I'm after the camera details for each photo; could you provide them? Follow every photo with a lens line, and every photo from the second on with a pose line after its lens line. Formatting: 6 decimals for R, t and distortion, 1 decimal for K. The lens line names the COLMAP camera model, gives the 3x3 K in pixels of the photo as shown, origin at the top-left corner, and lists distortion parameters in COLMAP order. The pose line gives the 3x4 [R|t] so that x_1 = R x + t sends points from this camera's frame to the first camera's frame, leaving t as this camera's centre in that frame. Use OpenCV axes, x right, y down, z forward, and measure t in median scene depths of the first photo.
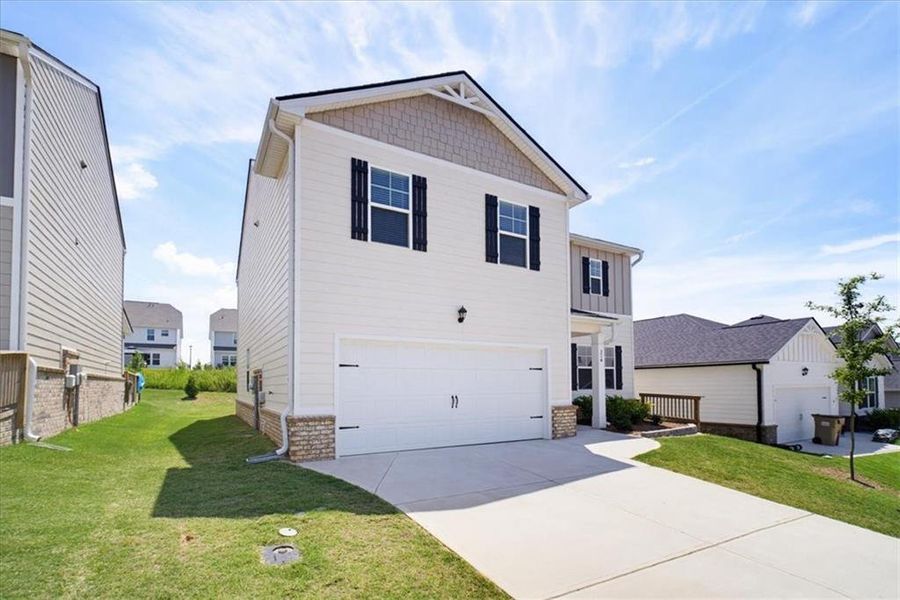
lens RADIAL K [[427.3, 0, 448.3], [0, 427.3, 372.5], [0, 0, 1]] dist [0.002120, 0.000349]
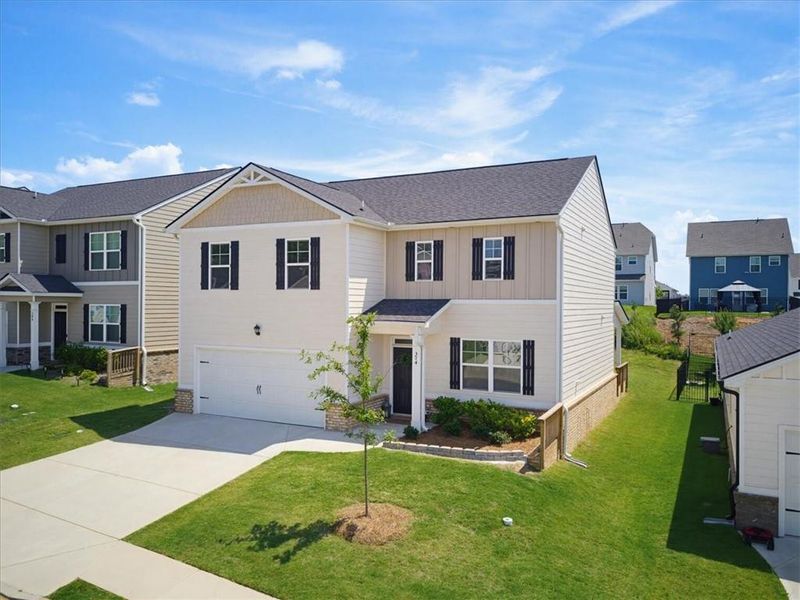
lens RADIAL K [[624.2, 0, 385.0], [0, 624.2, 298.1], [0, 0, 1]] dist [-0.002491, -0.001251]
pose [[0.527180, 0.001901, -0.849752, 2.131190], [0.017695, 0.999756, 0.013215, -0.274018], [0.849570, -0.022003, 0.527017, 0.269496]]
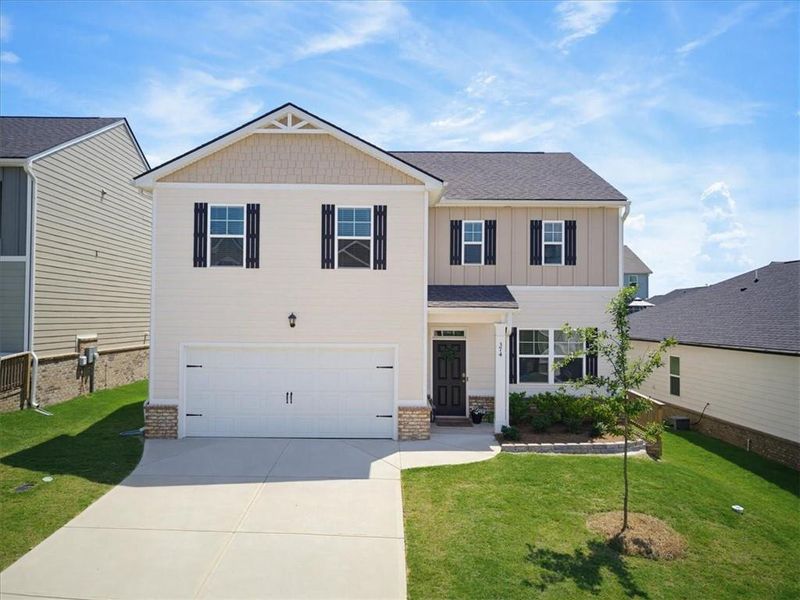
lens RADIAL K [[624.2, 0, 385.0], [0, 624.2, 298.1], [0, 0, 1]] dist [-0.002491, -0.001251]
pose [[0.862860, -0.002670, -0.505437, 1.104485], [0.003801, 0.999992, 0.001207, -0.201979], [0.505429, -0.002963, 0.862863, -0.291001]]
